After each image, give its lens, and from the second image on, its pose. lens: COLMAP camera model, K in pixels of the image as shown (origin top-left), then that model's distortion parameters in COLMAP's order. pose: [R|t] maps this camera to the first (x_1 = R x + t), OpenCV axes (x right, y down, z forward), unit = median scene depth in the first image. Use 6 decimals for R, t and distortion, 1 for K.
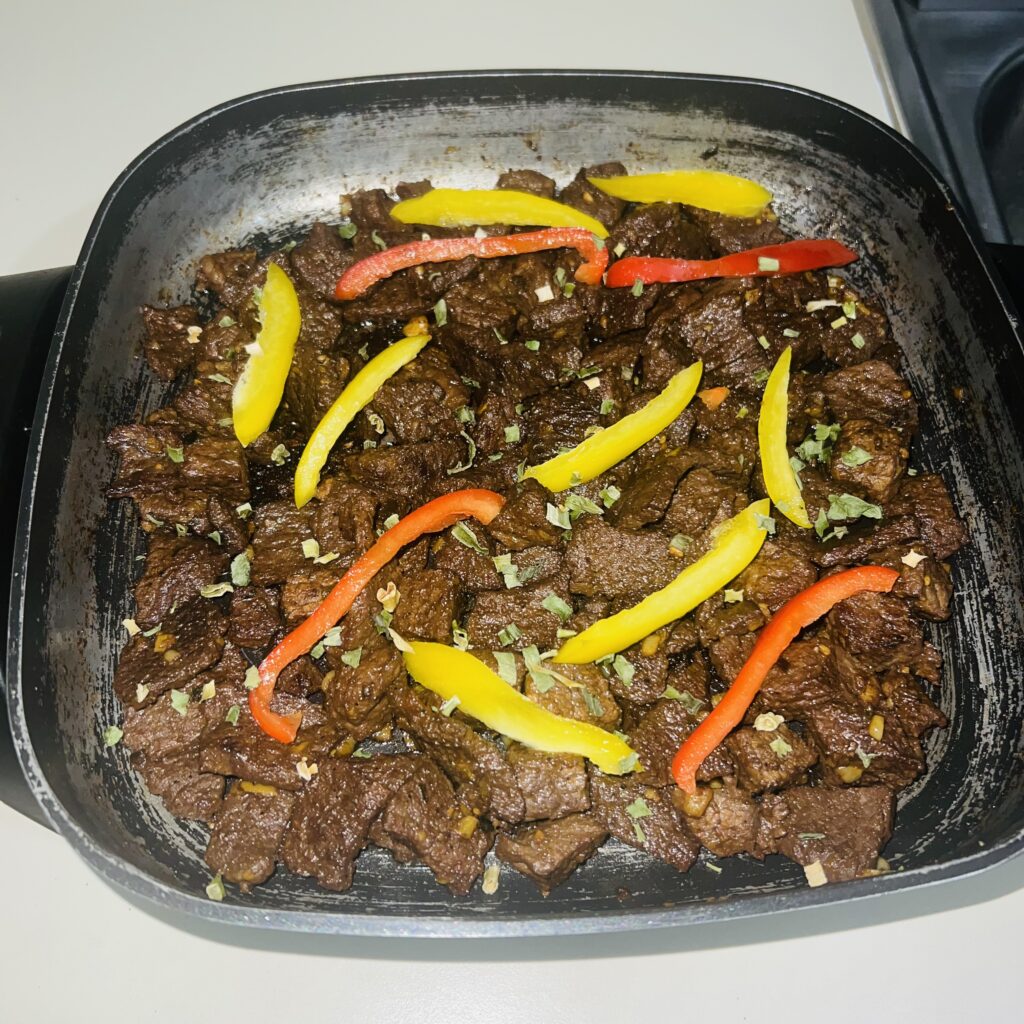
lens RADIAL K [[1032.2, 0, 514.1], [0, 1032.2, 513.1], [0, 0, 1]] dist [0.036676, 0.000000]
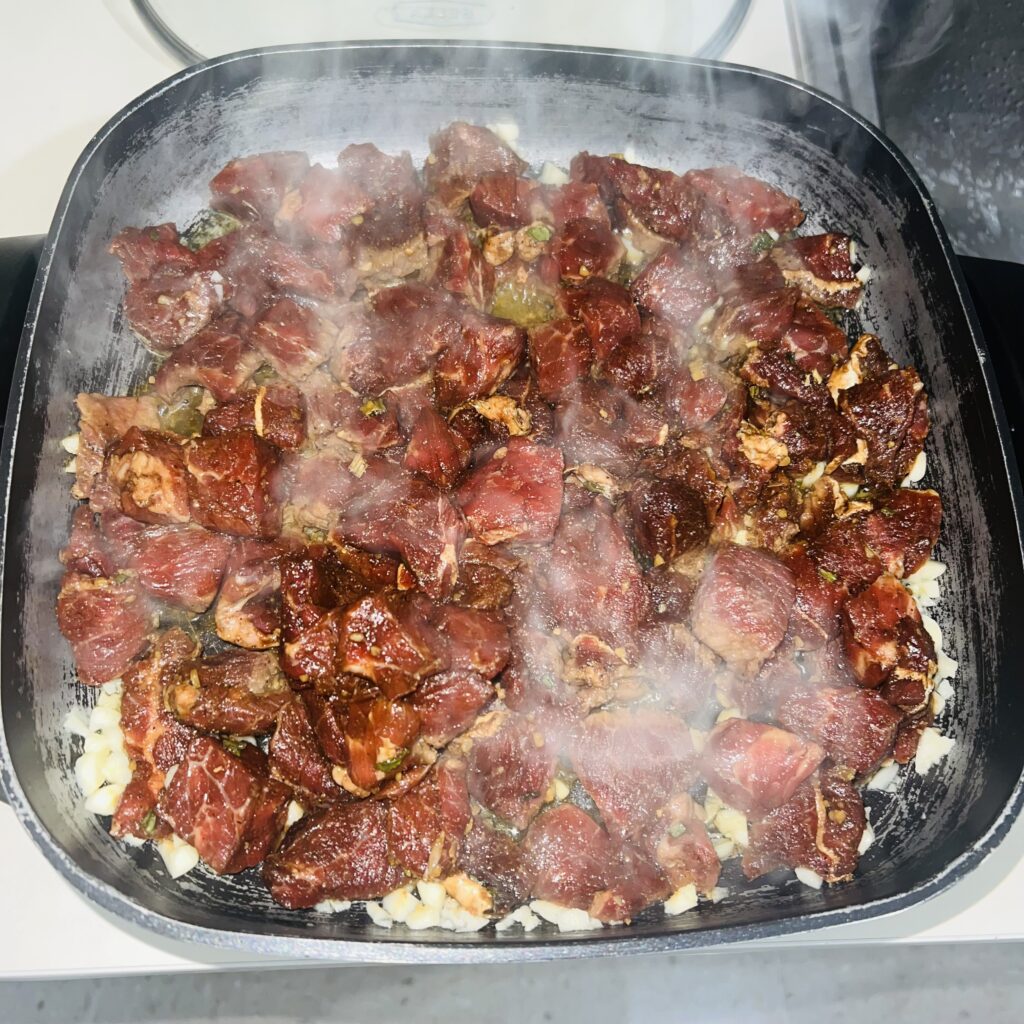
lens RADIAL K [[1032.2, 0, 509.5], [0, 1032.2, 508.8], [0, 0, 1]] dist [0.036676, 0.000000]
pose [[0.998218, 0.043256, 0.041099, -0.016553], [-0.048132, 0.990838, 0.126184, -0.137739], [-0.035264, -0.127938, 0.991155, -0.011236]]
